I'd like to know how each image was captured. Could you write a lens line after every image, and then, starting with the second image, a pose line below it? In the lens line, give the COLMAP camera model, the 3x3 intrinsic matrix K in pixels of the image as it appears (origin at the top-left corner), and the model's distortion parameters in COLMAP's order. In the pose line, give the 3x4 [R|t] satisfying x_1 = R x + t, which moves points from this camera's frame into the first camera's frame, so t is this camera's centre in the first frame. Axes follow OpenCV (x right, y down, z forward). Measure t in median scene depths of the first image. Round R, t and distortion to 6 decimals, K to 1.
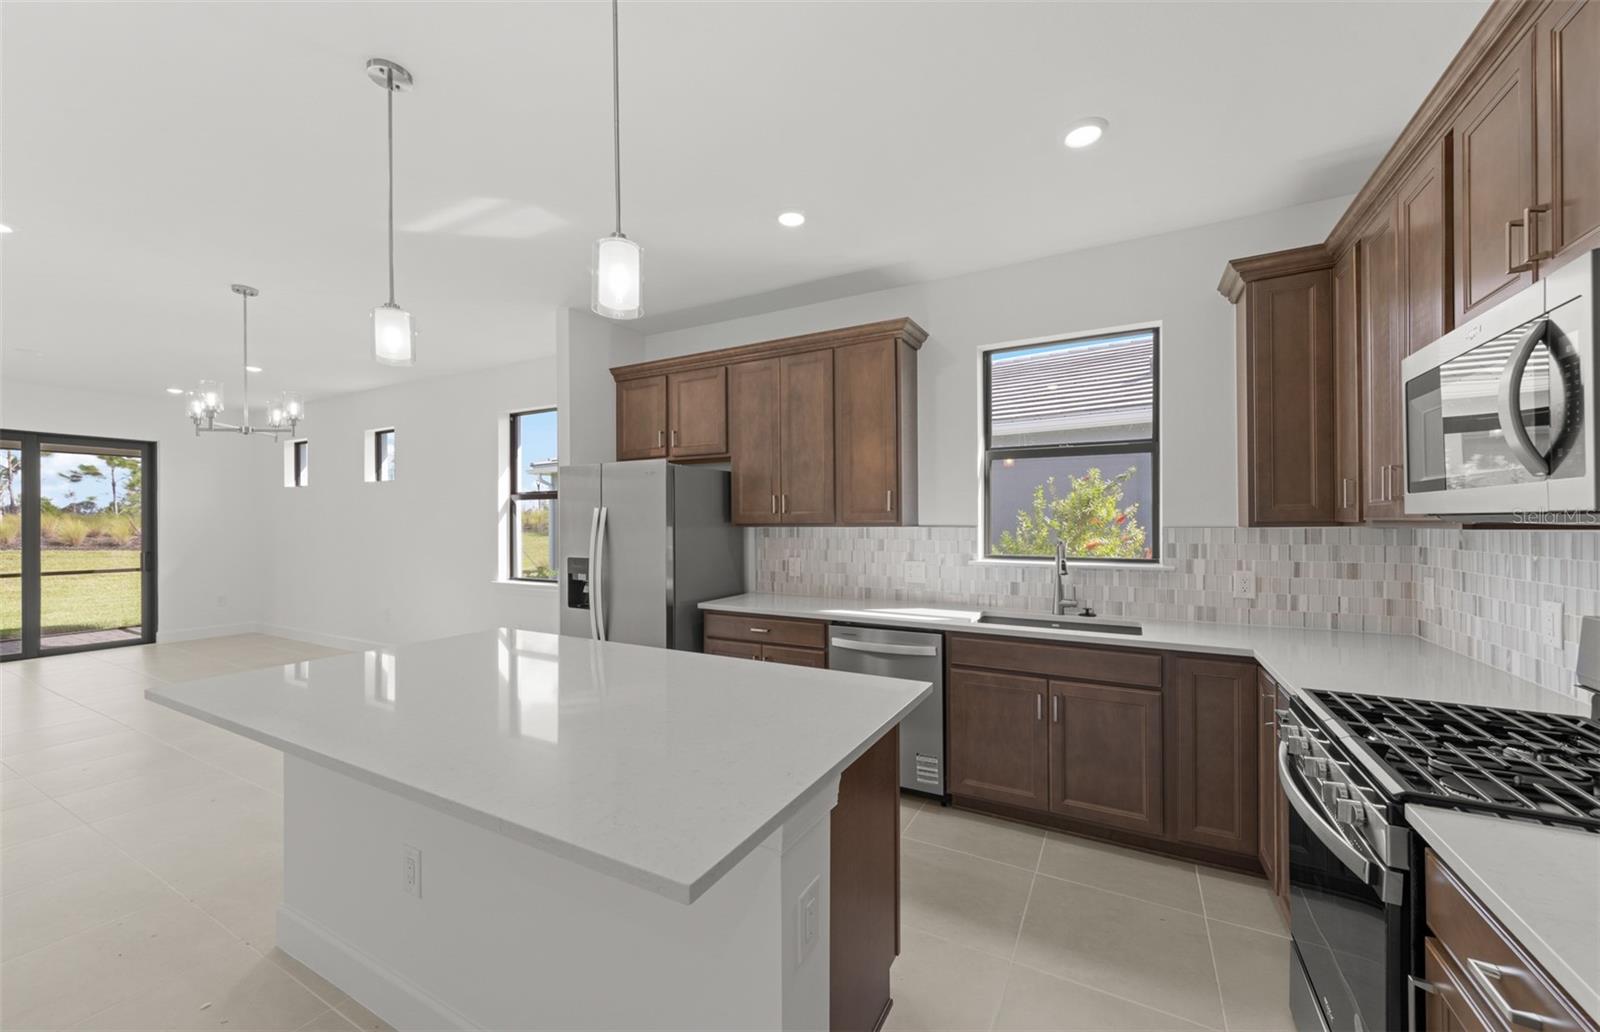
lens RADIAL K [[607.6, 0, 799.7], [0, 607.6, 523.2], [0, 0, 1]] dist [0.006988, -0.000423]
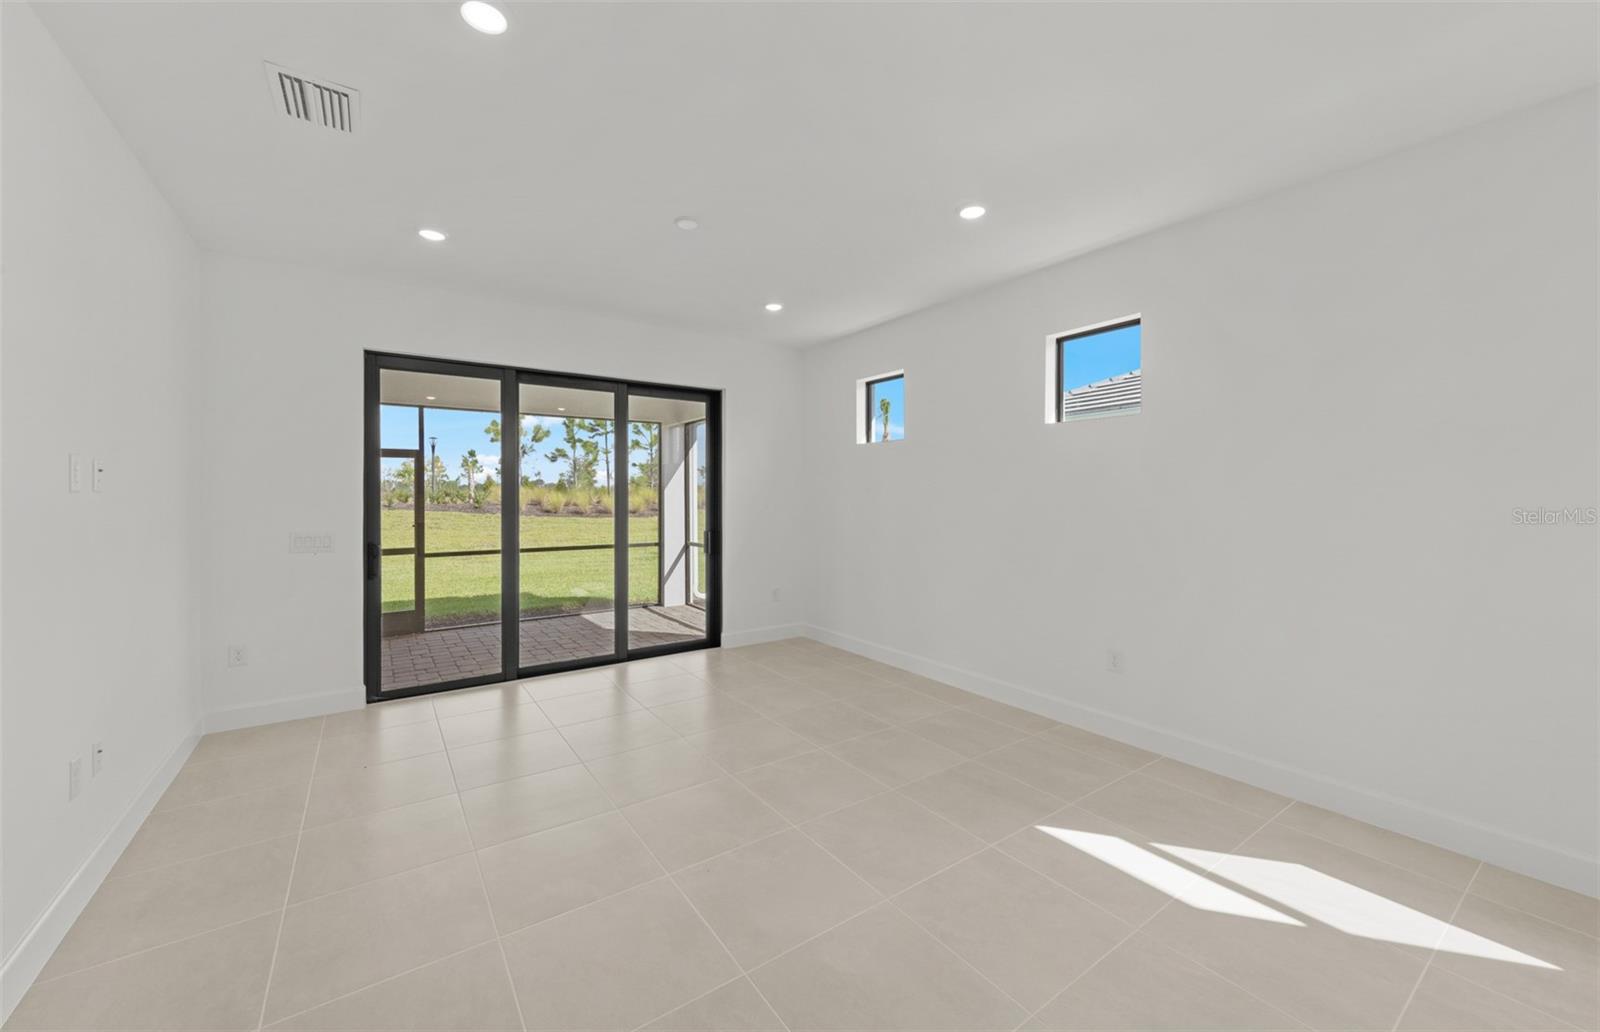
lens RADIAL K [[607.6, 0, 797.8], [0, 607.6, 499.5], [0, 0, 1]] dist [0.006988, -0.000423]
pose [[0.897429, 0.004545, -0.441136, -1.031954], [-0.001654, 0.999975, 0.006937, 0.002742], [0.441157, -0.005495, 0.897413, 0.573261]]
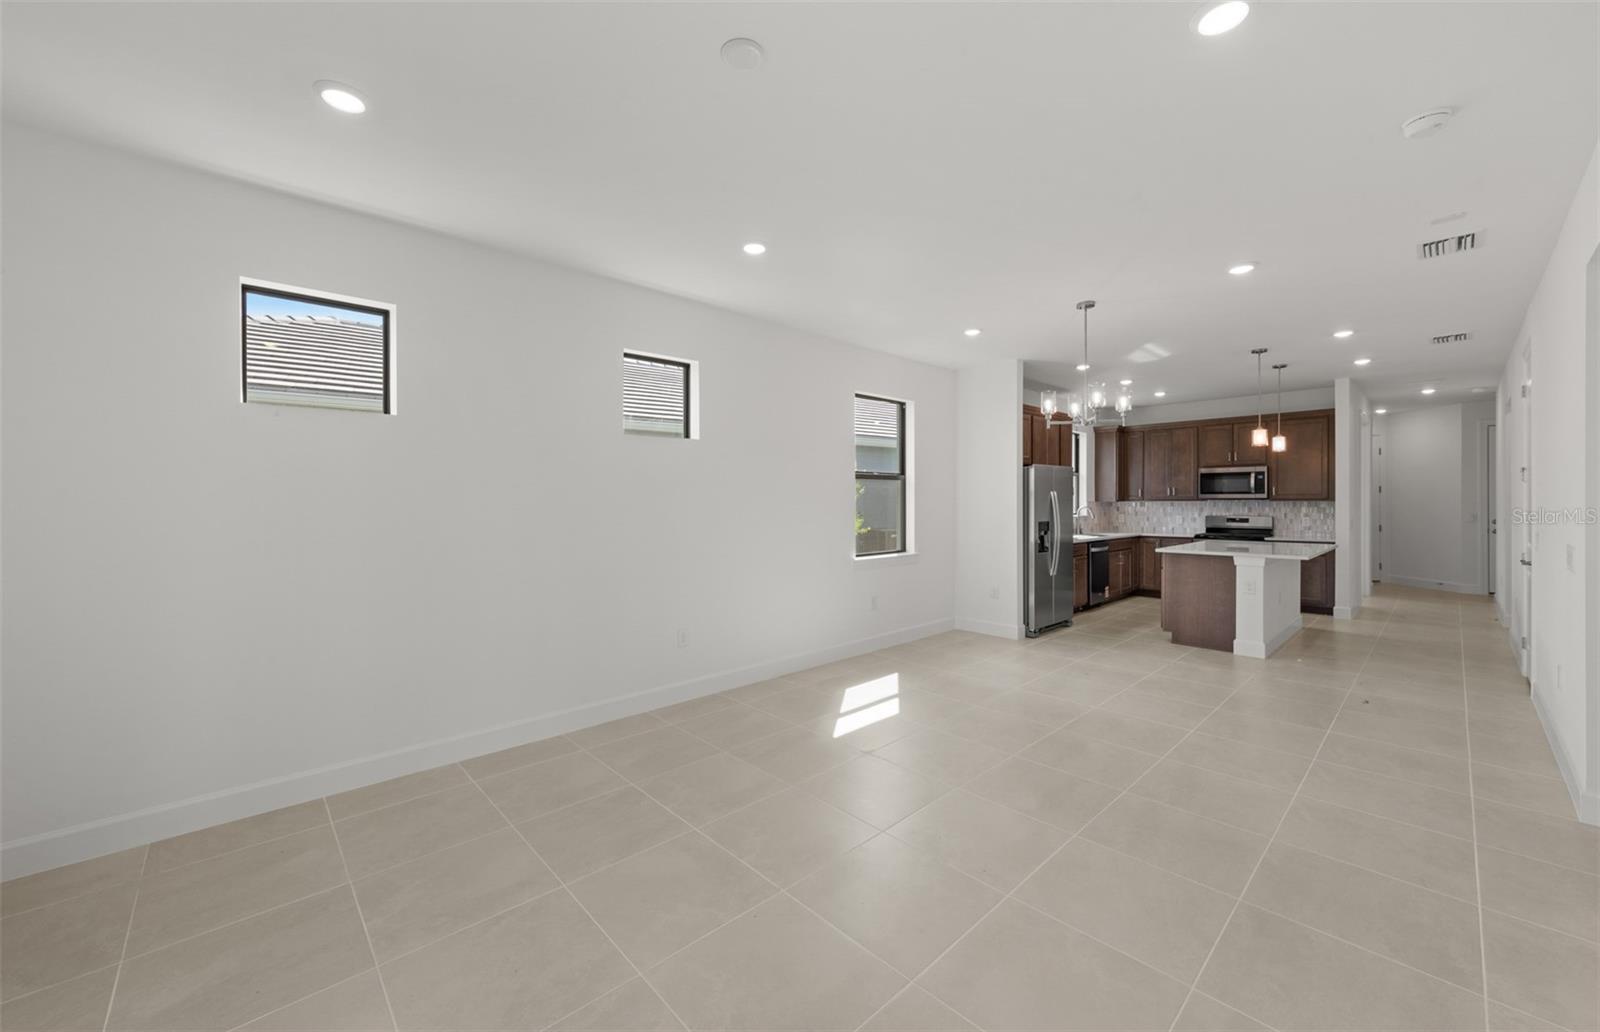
lens RADIAL K [[607.6, 0, 797.6], [0, 607.6, 501.9], [0, 0, 1]] dist [0.006988, -0.000423]
pose [[0.311204, 0.000767, 0.950343, -1.903436], [0.003829, 0.999991, -0.002061, 0.005618], [-0.950336, 0.004280, 0.311198, 1.006067]]
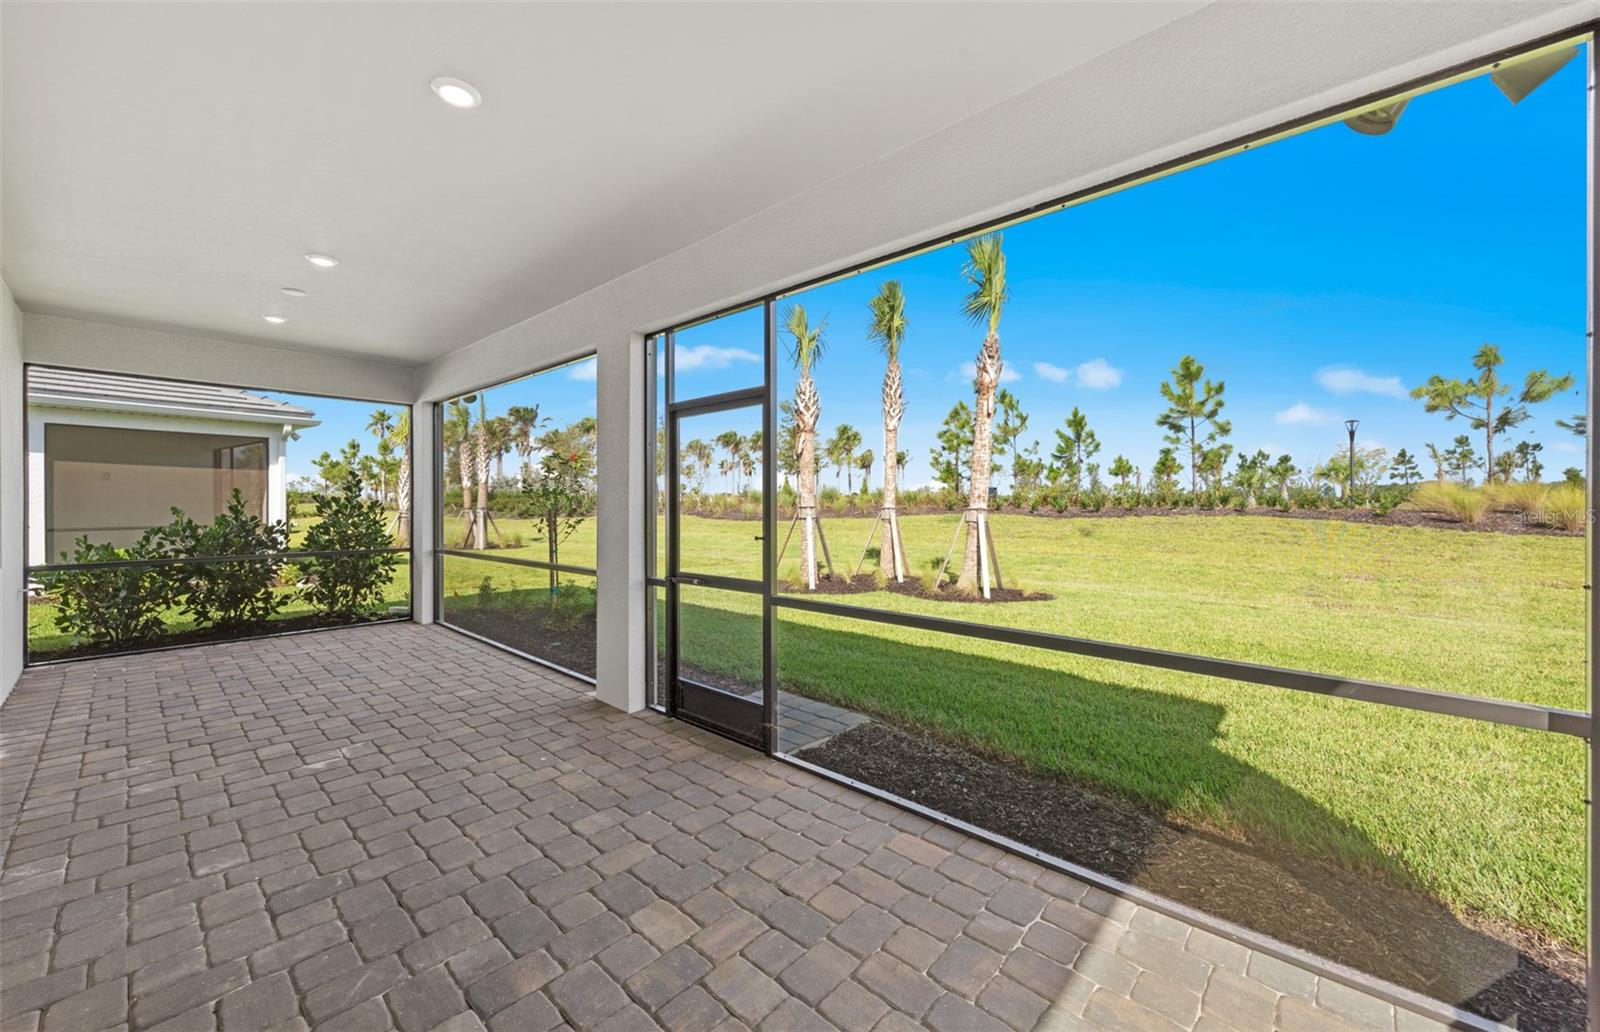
lens RADIAL K [[607.6, 0, 801.6], [0, 607.6, 506.6], [0, 0, 1]] dist [0.006988, -0.000423]
pose [[-0.223743, 0.009866, -0.974598, -1.880069], [-0.000604, 0.999947, 0.010261, 0.036386], [0.974648, 0.002885, -0.223725, 1.788543]]
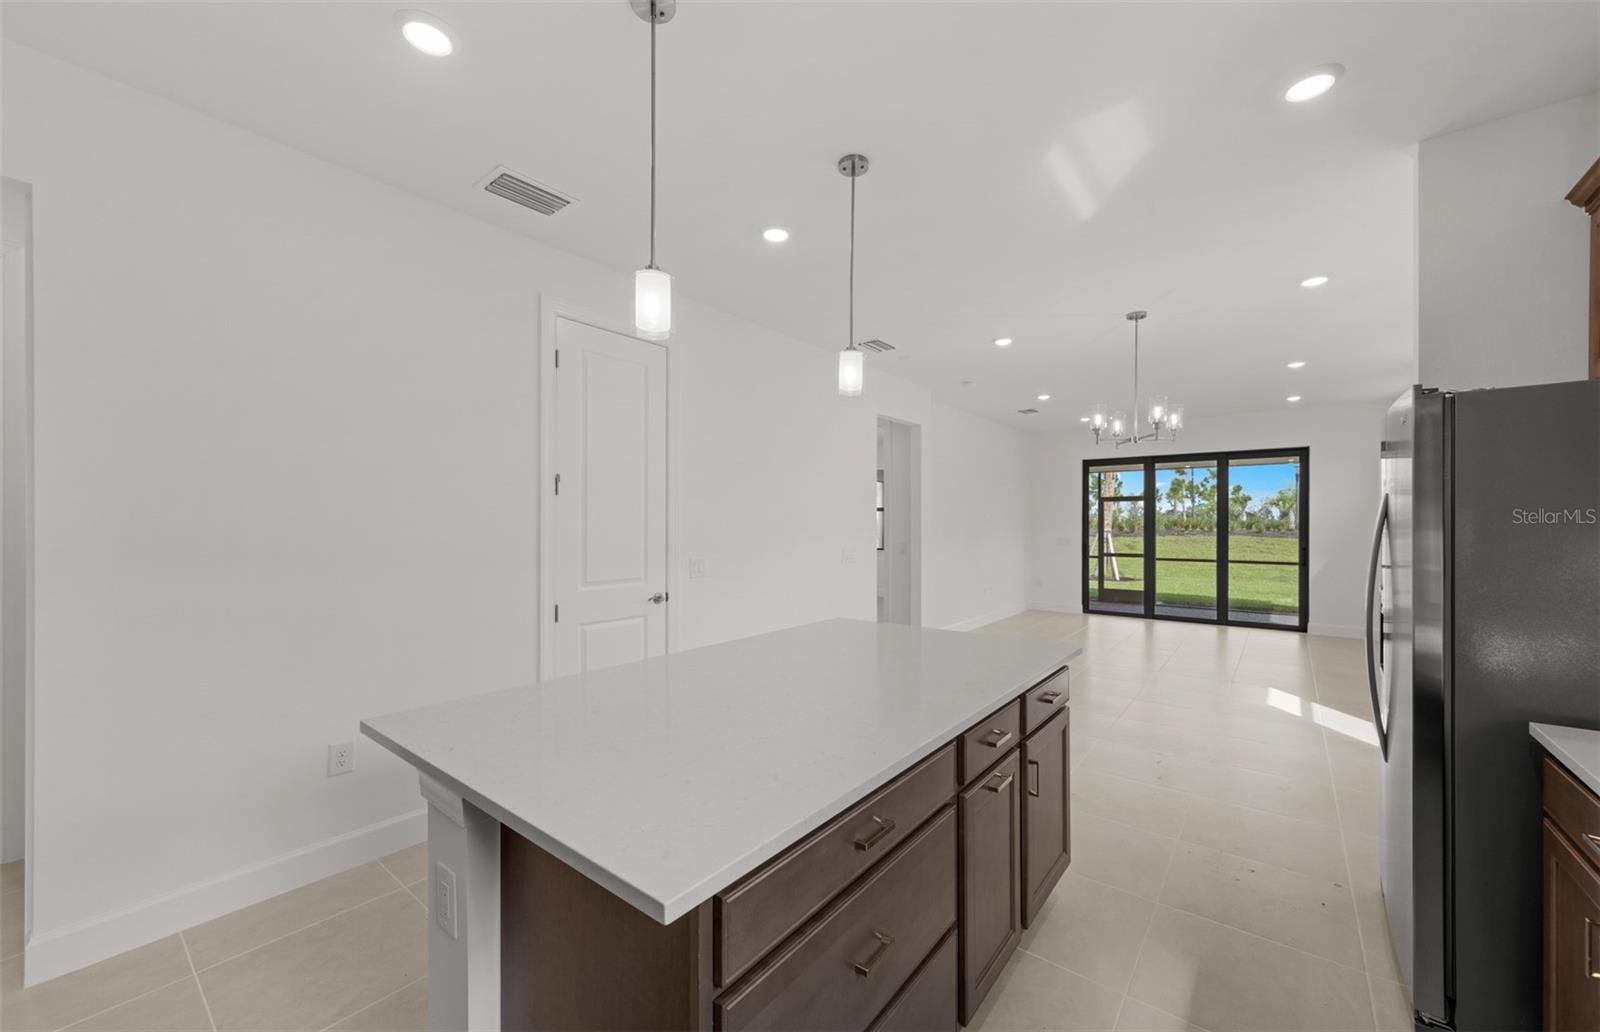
lens RADIAL K [[607.6, 0, 807.9], [0, 607.6, 521.7], [0, 0, 1]] dist [0.006988, -0.000423]
pose [[-0.160055, 0.000687, -0.987108, 0.260850], [-0.001698, 0.999998, 0.000972, 0.000625], [0.987107, 0.001832, -0.160053, 0.500716]]
